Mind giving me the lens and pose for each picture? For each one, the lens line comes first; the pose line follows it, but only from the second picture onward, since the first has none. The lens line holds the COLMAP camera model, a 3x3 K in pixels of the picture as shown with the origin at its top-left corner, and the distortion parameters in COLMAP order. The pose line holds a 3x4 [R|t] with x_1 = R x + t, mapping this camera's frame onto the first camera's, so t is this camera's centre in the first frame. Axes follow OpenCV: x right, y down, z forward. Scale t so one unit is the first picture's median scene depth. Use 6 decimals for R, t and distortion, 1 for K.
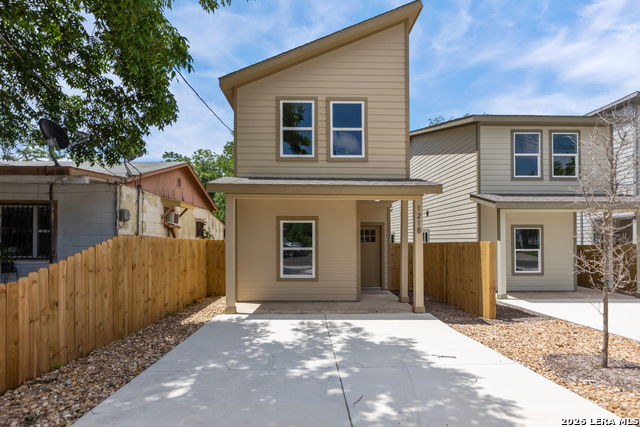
lens RADIAL K [[330.0, 0, 320.5], [0, 330.0, 239.0], [0, 0, 1]] dist [-0.000618, 0.000088]
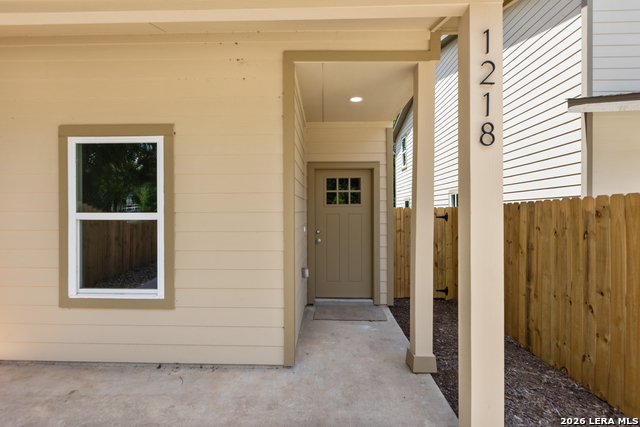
lens RADIAL K [[330.0, 0, 317.9], [0, 330.0, 213.9], [0, 0, 1]] dist [-0.000618, 0.000088]
pose [[0.998127, 0.000081, -0.061181, 0.165896], [0.000617, 0.999935, 0.011392, 0.022462], [0.061178, -0.011408, 0.998062, 0.650104]]
